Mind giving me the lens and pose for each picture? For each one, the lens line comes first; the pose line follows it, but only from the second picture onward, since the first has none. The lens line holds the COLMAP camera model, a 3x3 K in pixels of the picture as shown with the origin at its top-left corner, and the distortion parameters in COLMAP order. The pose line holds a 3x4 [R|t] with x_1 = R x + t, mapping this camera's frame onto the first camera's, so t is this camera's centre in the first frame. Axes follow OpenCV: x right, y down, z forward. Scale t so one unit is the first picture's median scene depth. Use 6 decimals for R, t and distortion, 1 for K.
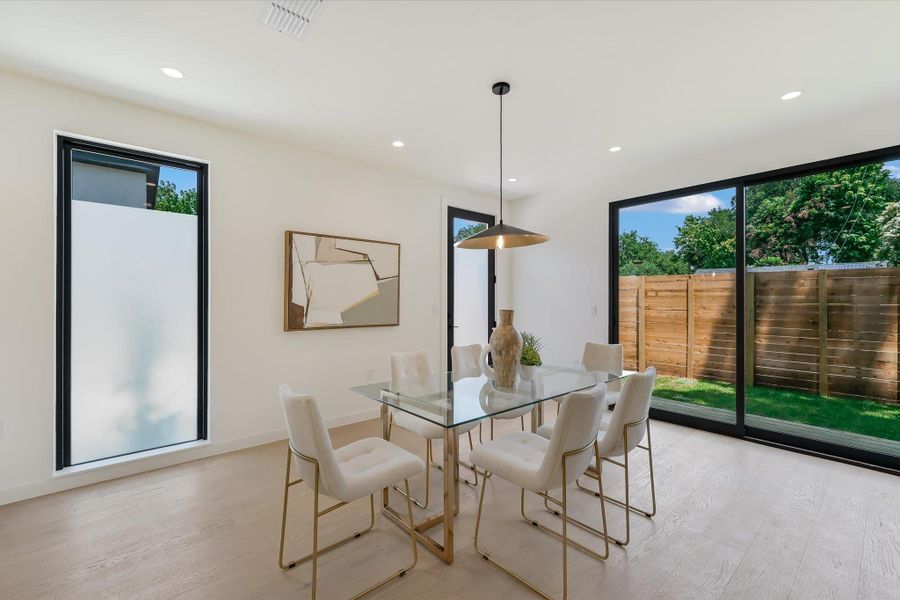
lens RADIAL K [[380.8, 0, 451.8], [0, 380.8, 299.2], [0, 0, 1]] dist [0.004422, 0.000271]
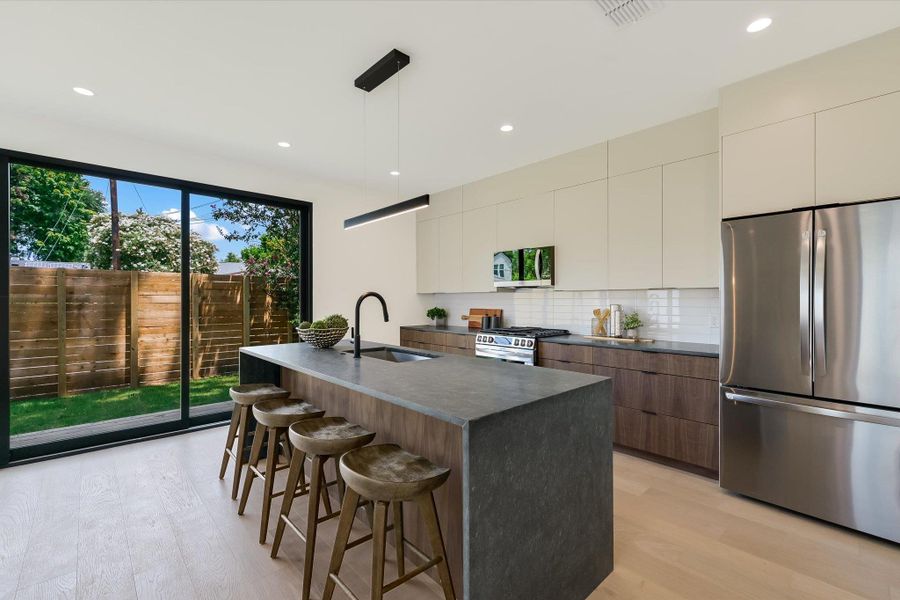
lens RADIAL K [[392.0, 0, 449.7], [0, 392.0, 298.8], [0, 0, 1]] dist [0.000612, 0.000259]
pose [[-0.032204, 0.000153, 0.999481, -0.081331], [-0.001305, 0.999999, -0.000195, 0.000767], [-0.999480, -0.001311, -0.032203, 0.045612]]
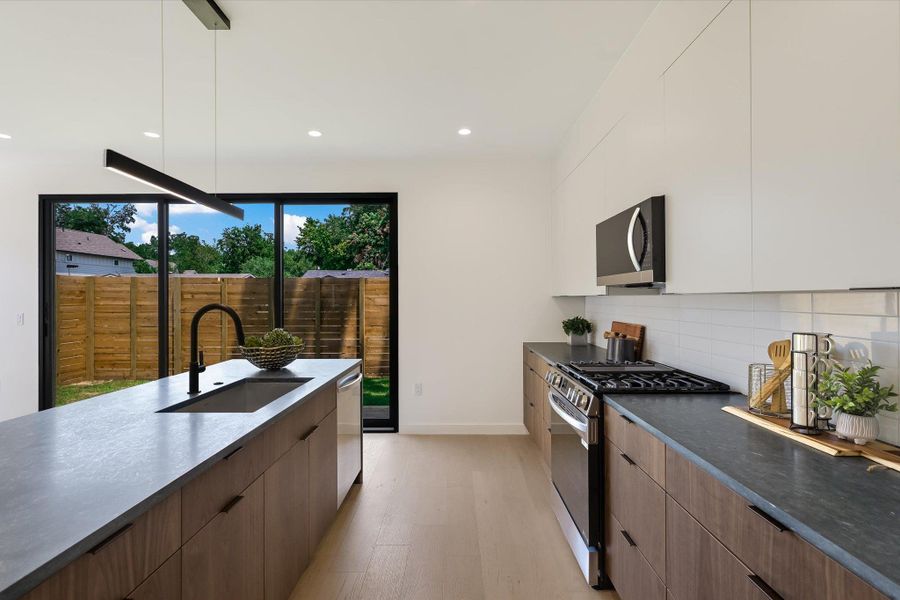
lens RADIAL K [[416.7, 0, 450.0], [0, 416.7, 300.0], [0, 0, 1]] dist [0.000020, -0.000205]
pose [[0.660970, -0.007194, 0.750378, 0.270026], [0.003839, 0.999973, 0.006206, -0.012901], [-0.750403, -0.001221, 0.660980, -0.281063]]
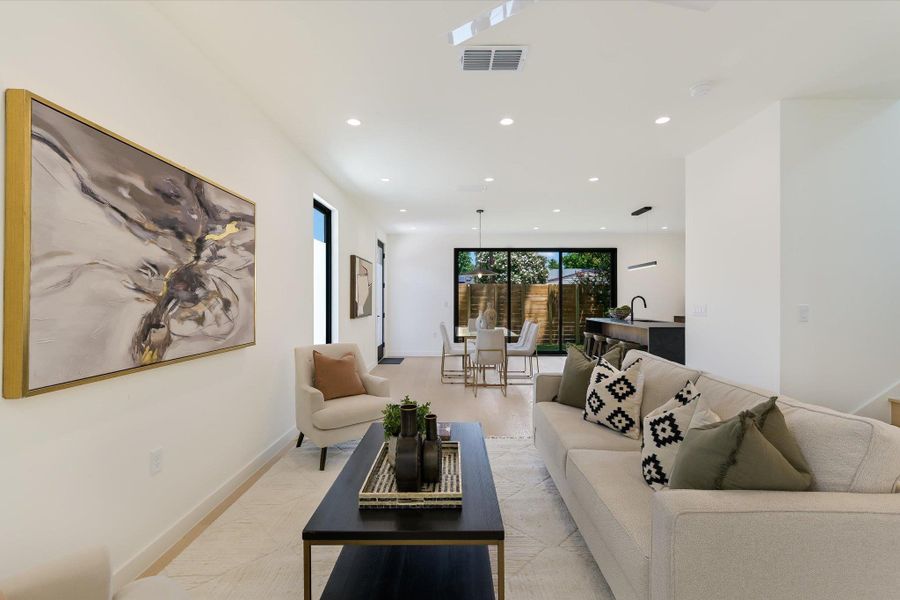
lens RADIAL K [[392.0, 0, 449.7], [0, 392.0, 298.8], [0, 0, 1]] dist [0.000612, 0.000259]
pose [[0.663716, -0.002093, 0.747982, -0.912719], [0.001191, 0.999998, 0.001742, -0.000835], [-0.747984, -0.000265, 0.663717, -0.249320]]
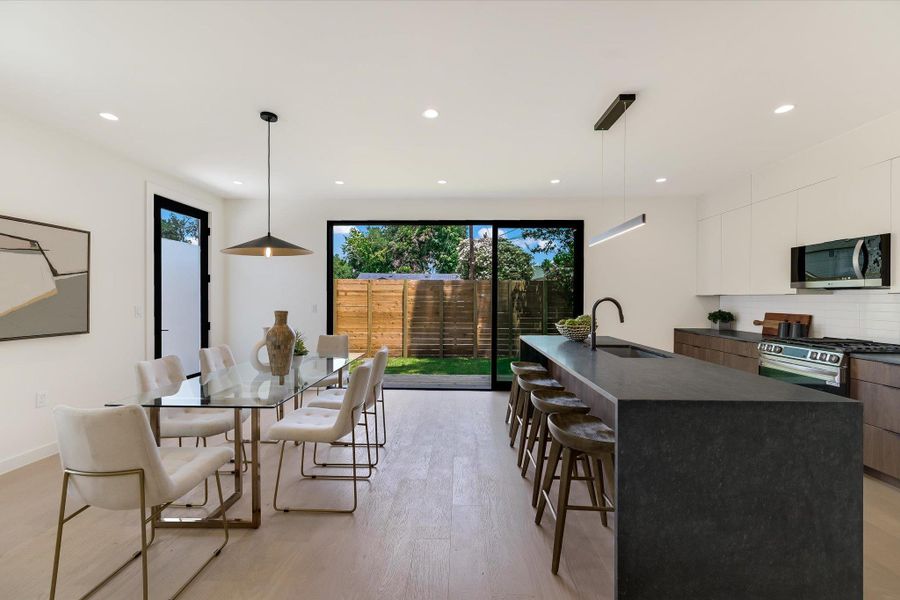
lens RADIAL K [[360.0, 0, 450.0], [0, 360.0, 300.0], [0, 0, 1]] dist [0.000447, 0.000063]
pose [[0.676364, -0.004651, 0.736553, -0.147850], [-0.003062, 0.999954, 0.009126, -0.008104], [-0.736561, -0.008427, 0.676319, -0.064638]]
